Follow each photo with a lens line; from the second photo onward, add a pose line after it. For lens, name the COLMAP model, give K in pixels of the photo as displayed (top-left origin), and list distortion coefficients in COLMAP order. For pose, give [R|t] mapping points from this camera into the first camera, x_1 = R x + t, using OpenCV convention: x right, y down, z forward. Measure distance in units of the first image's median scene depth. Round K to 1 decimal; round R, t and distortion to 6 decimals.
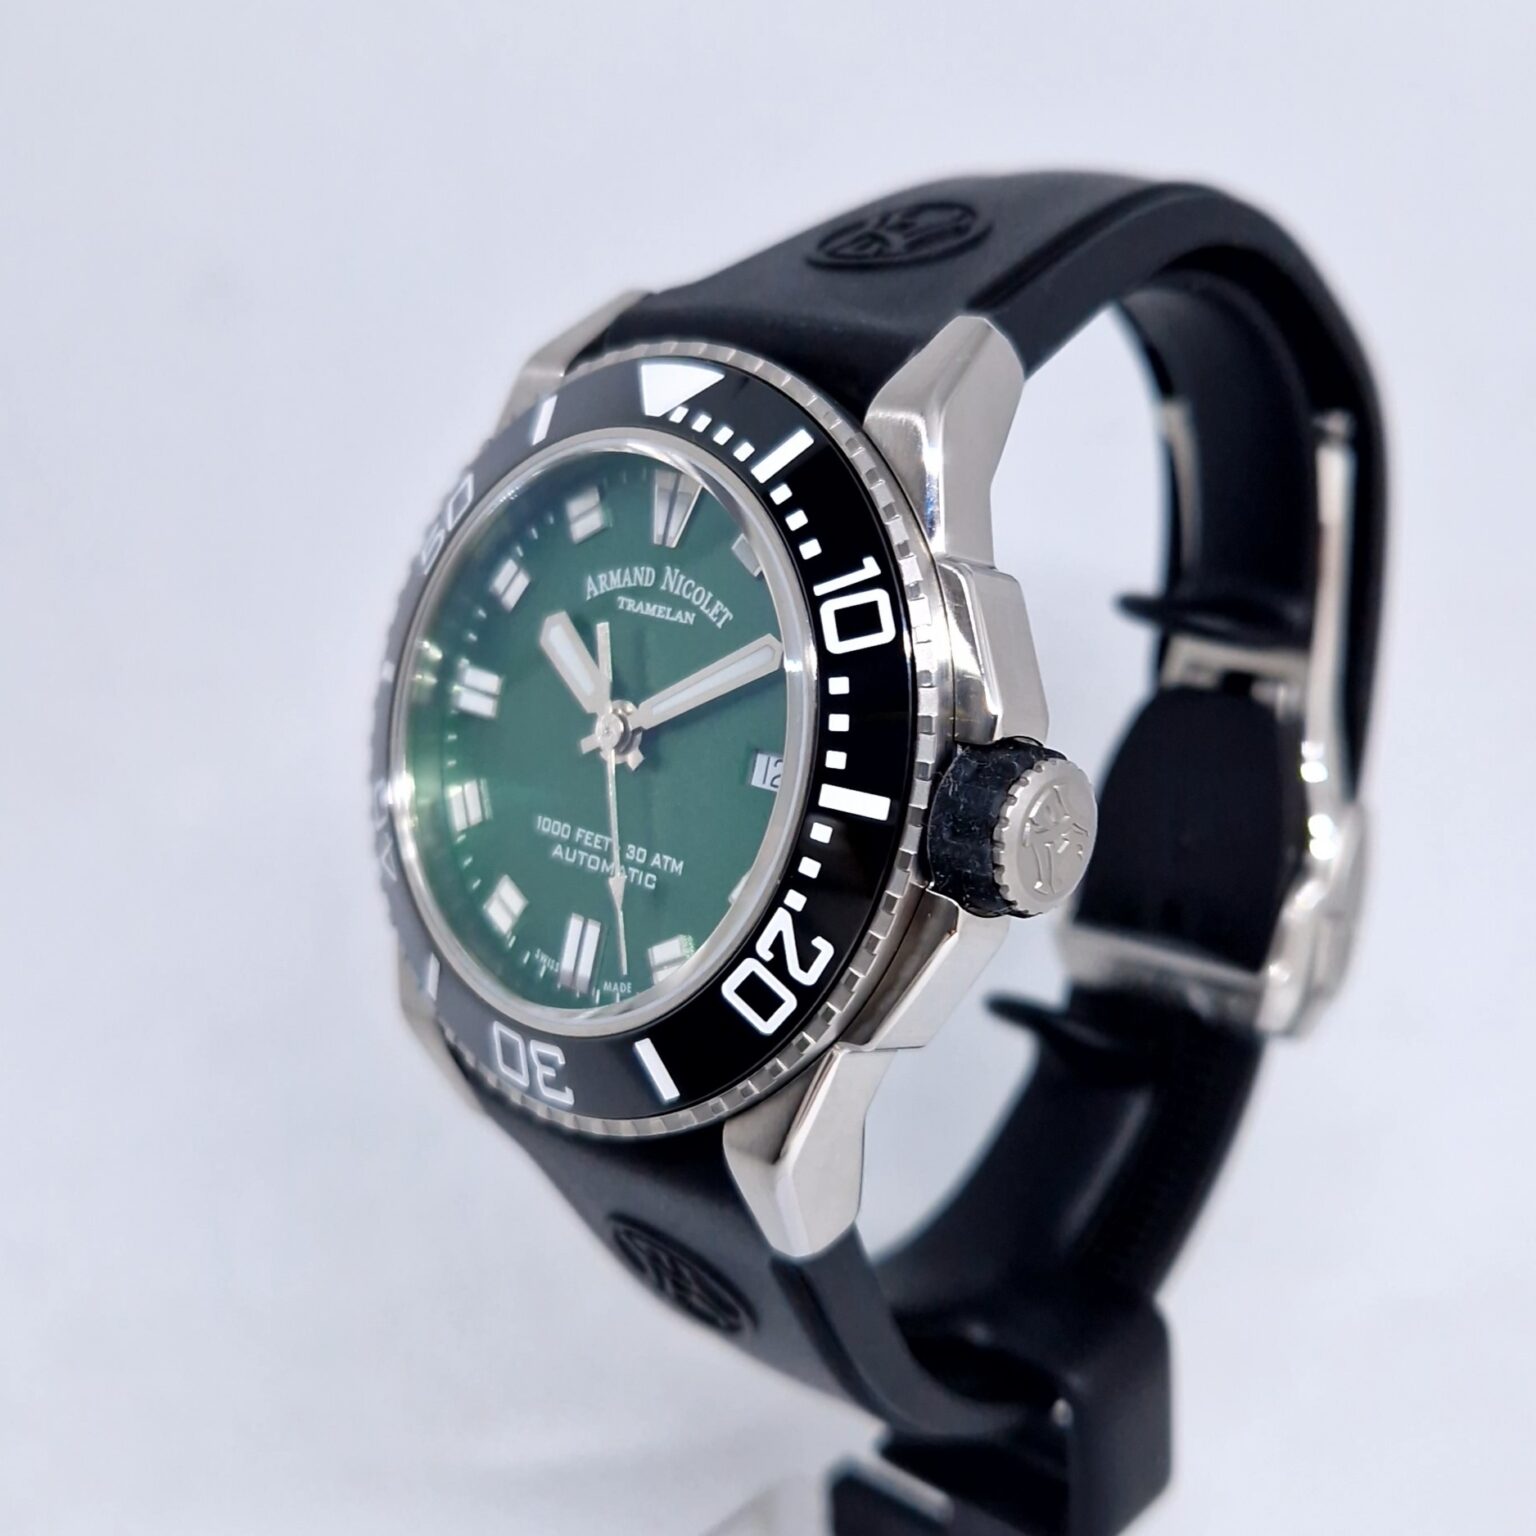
lens RADIAL K [[2277.8, 0, 770.0], [0, 2277.8, 710.0], [0, 0, 1]] dist [-0.047699, -0.039596]
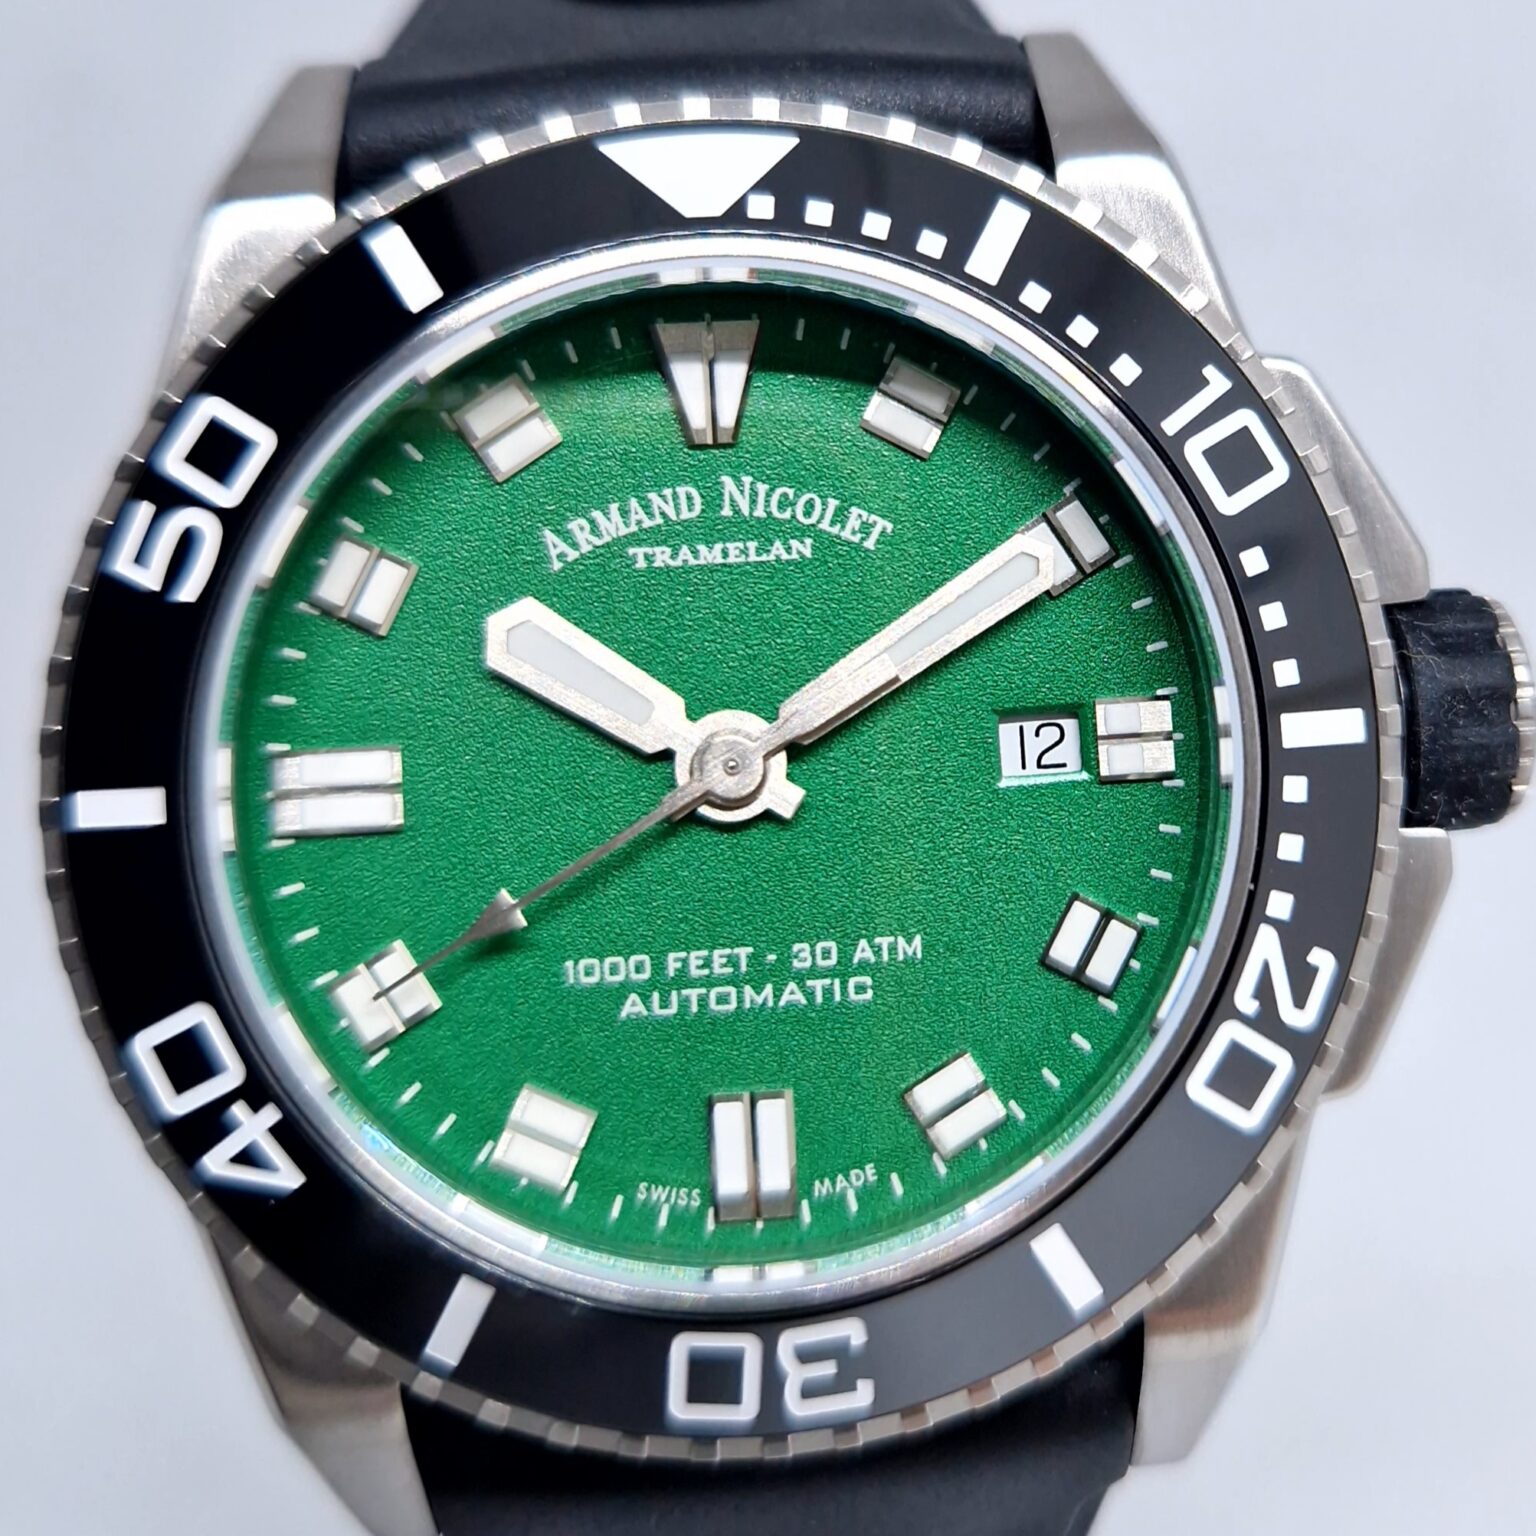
lens RADIAL K [[2097.5, 0, 974.3], [0, 2097.5, 608.8], [0, 0, 1]] dist [-0.045704, -0.068009]
pose [[0.672055, -0.209661, 0.710200, -0.401268], [0.241097, 0.968775, 0.057848, -0.045891], [-0.700153, 0.132350, 0.701619, 0.579636]]
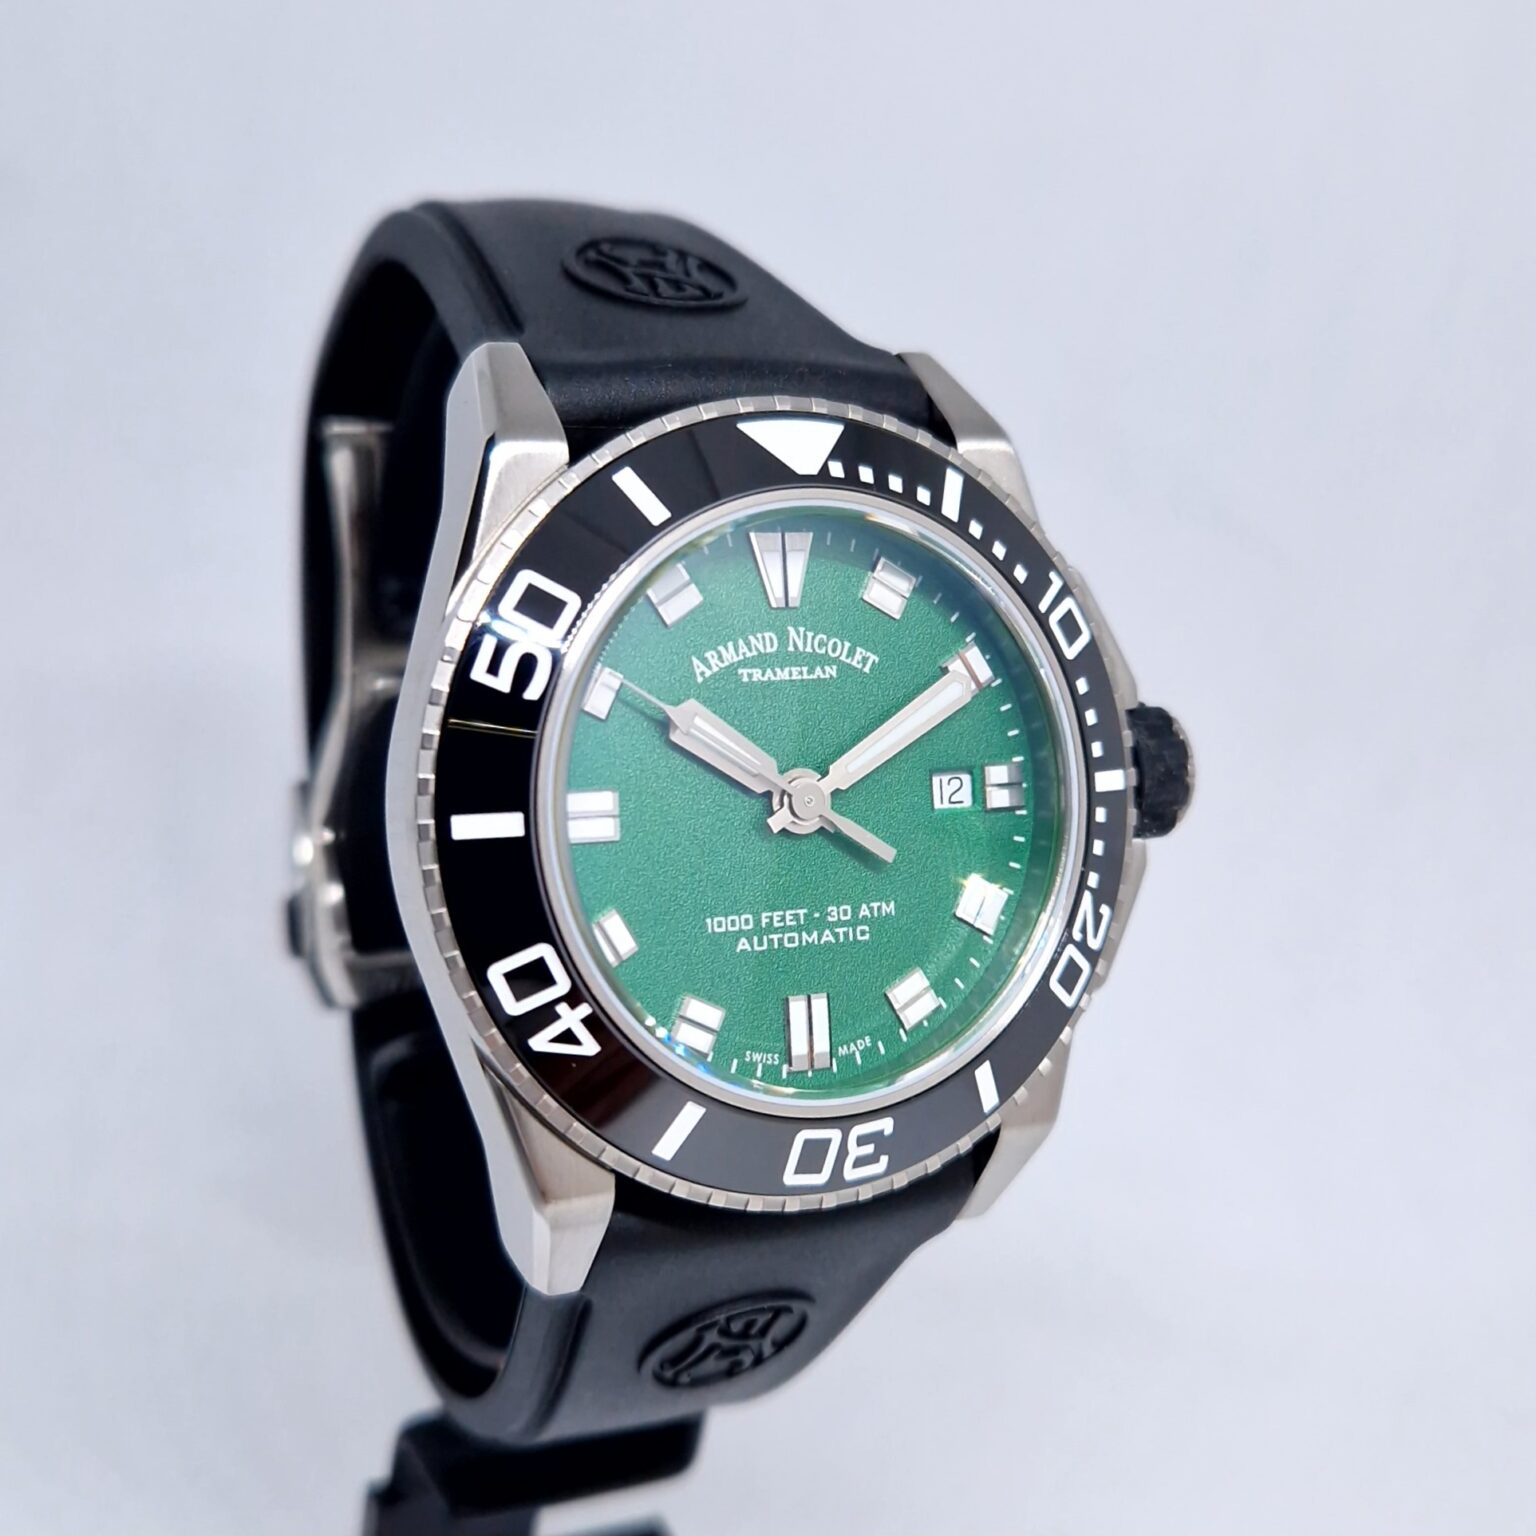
lens RADIAL K [[2249.4, 0, 632.7], [0, 2249.4, 806.5], [0, 0, 1]] dist [0.018691, -0.013216]
pose [[0.410164, -0.245758, 0.878276, -0.957394], [0.192998, 0.964589, 0.179778, -0.178156], [-0.891357, 0.095767, 0.443070, 0.642019]]
